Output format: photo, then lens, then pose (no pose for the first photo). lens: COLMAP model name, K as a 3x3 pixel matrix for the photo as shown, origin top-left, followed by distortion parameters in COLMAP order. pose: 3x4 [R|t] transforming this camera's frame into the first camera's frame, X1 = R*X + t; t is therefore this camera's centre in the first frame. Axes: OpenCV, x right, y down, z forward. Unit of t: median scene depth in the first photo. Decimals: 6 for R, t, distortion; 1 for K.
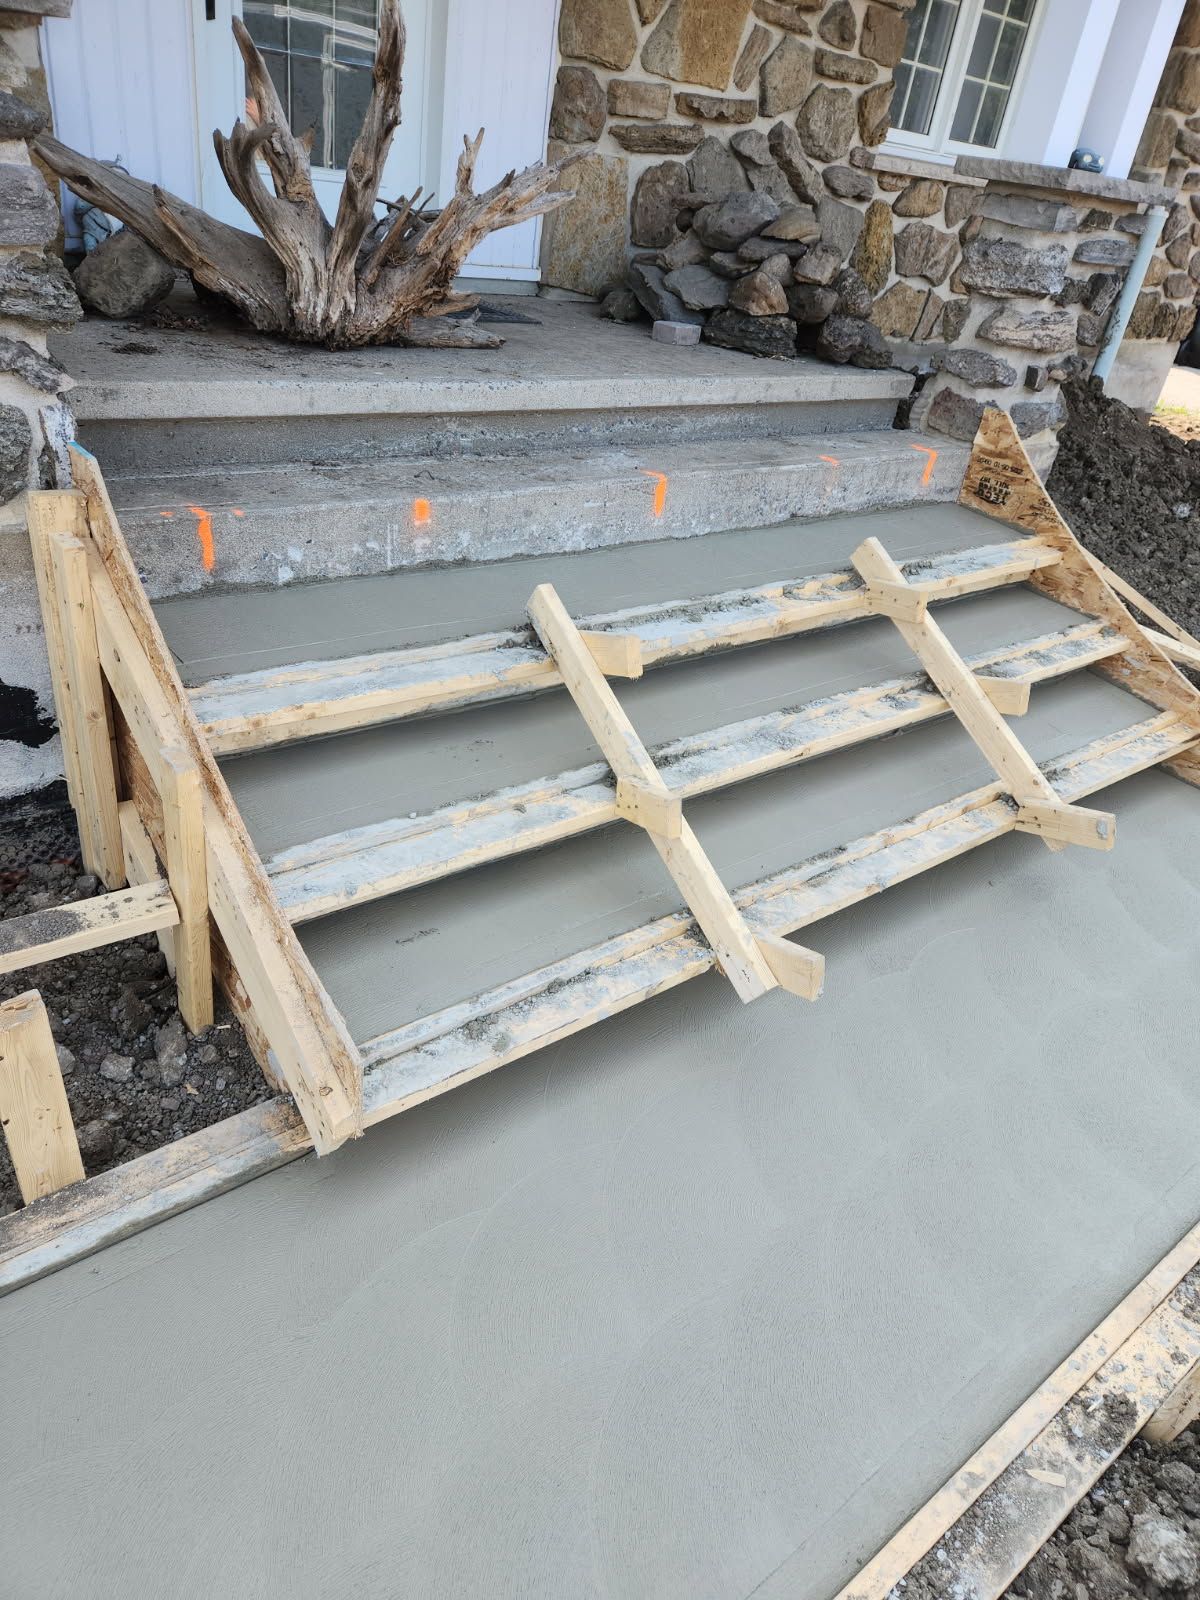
lens RADIAL K [[1115.9, 0, 600.0], [0, 1115.9, 800.0], [0, 0, 1]] dist [0.000305, -0.006080]
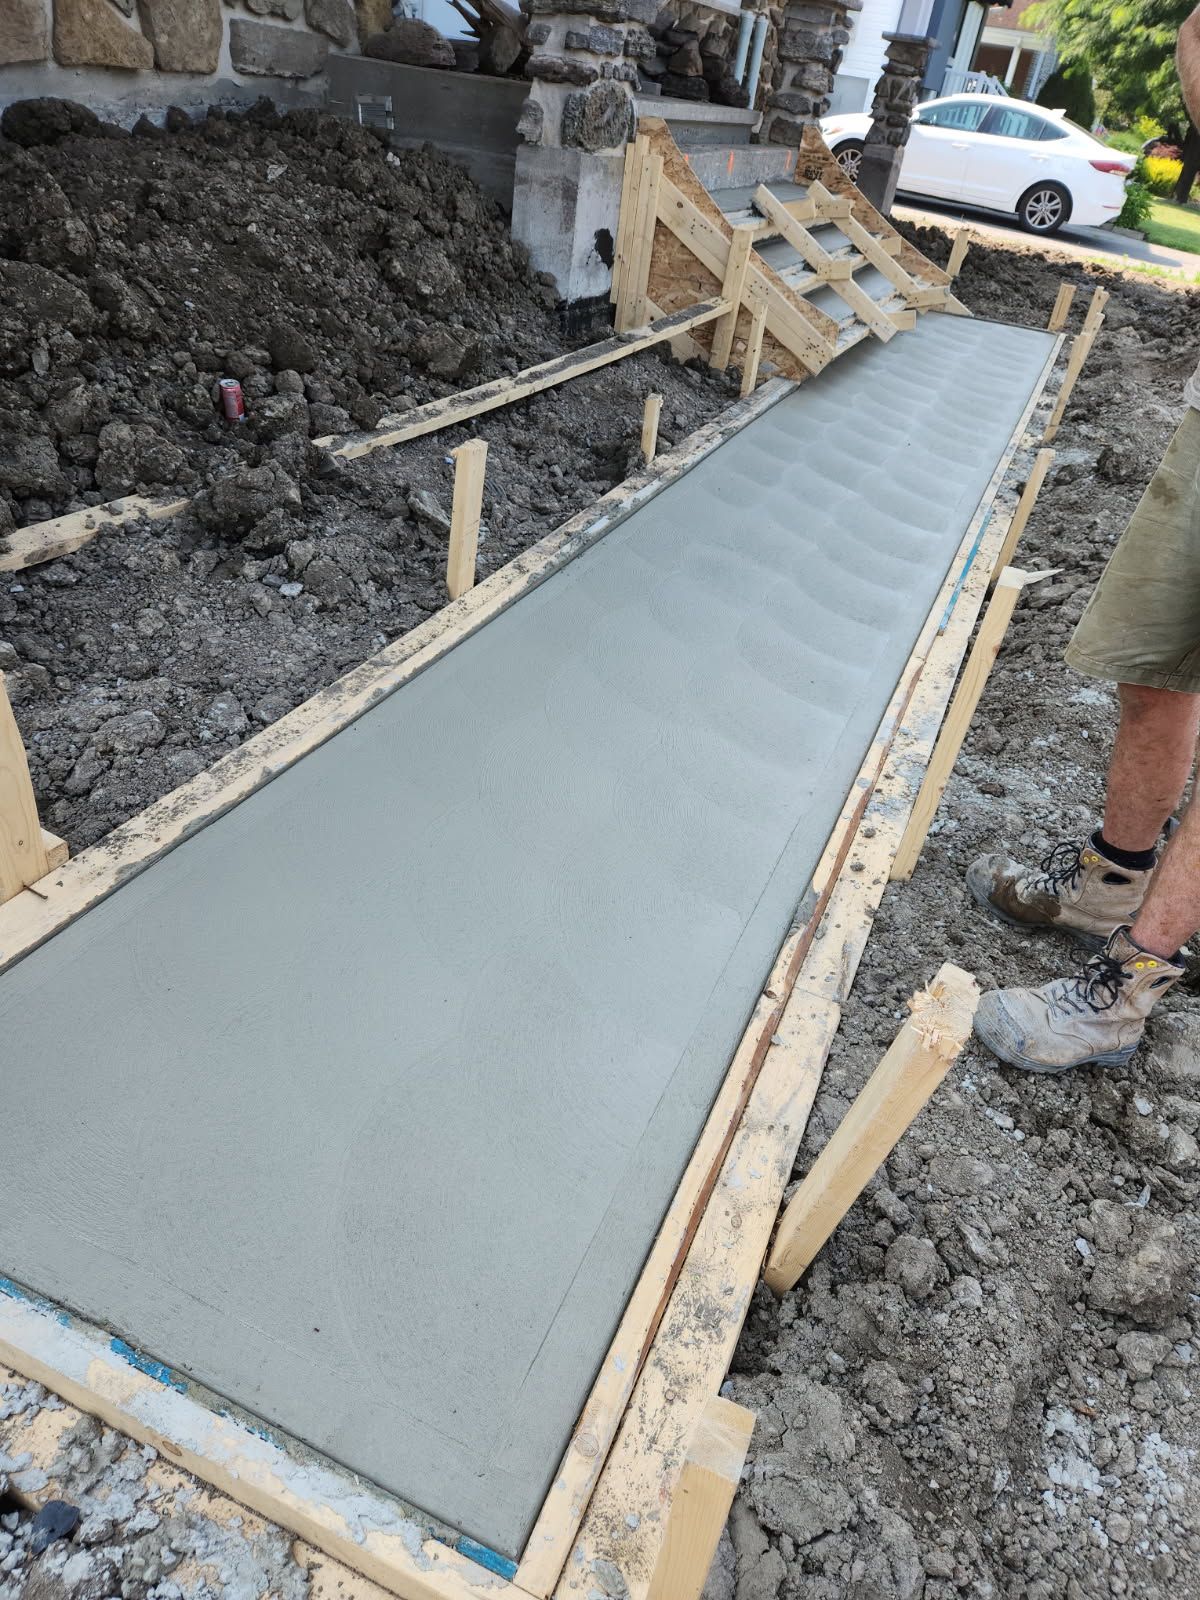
lens RADIAL K [[1115.9, 0, 600.0], [0, 1115.9, 800.0], [0, 0, 1]] dist [0.000305, -0.006080]
pose [[0.888401, -0.267856, 0.372823, -0.976848], [0.222727, 0.961636, 0.160153, 0.369451], [-0.401418, -0.059242, 0.913977, -0.658697]]
